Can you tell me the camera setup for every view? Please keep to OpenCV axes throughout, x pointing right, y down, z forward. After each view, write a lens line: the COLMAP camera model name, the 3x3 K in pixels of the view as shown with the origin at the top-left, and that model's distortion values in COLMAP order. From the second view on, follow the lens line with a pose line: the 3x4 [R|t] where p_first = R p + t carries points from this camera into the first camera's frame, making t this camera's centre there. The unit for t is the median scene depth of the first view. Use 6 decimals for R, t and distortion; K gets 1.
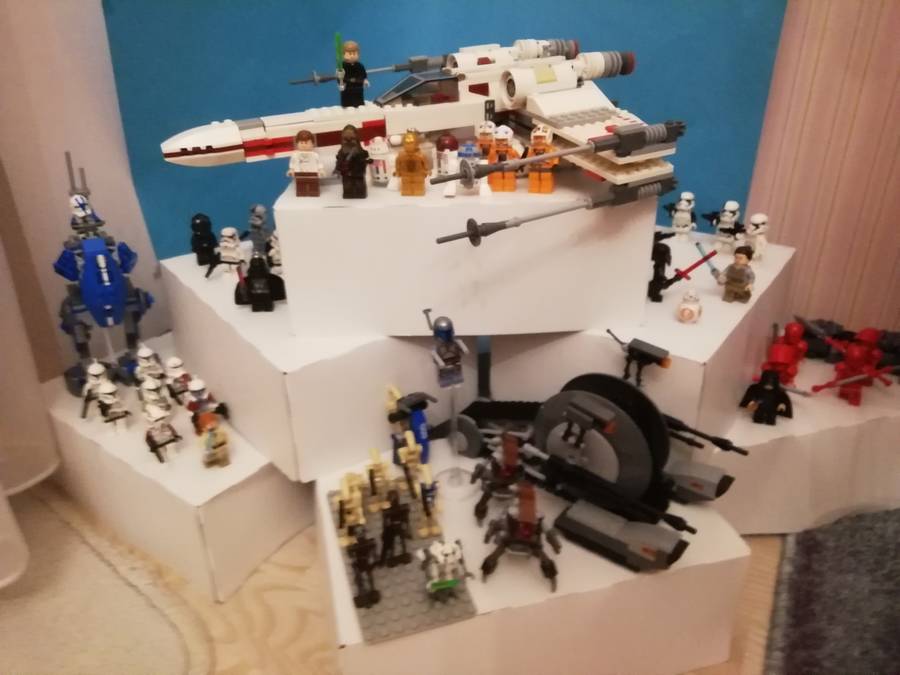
lens RADIAL K [[674.5, 0, 445.8], [0, 674.5, 320.4], [0, 0, 1]] dist [0.021259, -0.000285]
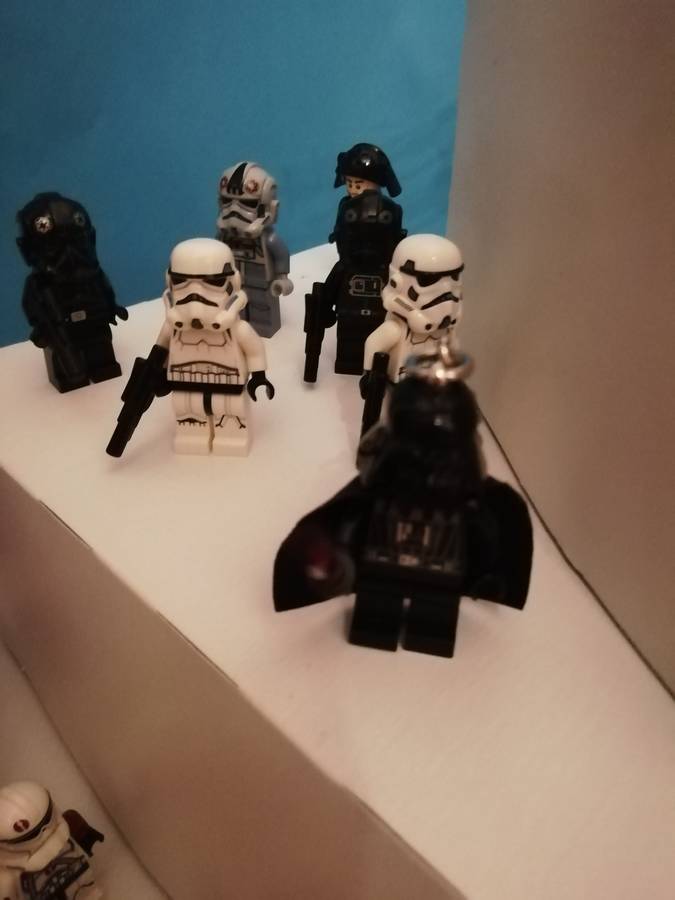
lens RADIAL K [[693.3, 0, 337.5], [0, 693.3, 450.0], [0, 0, 1]] dist [0.005820, -0.003752]
pose [[0.992902, -0.071340, 0.095161, -0.316668], [0.058686, 0.989814, 0.129710, -0.098844], [-0.103445, -0.123204, 0.986975, 0.794088]]
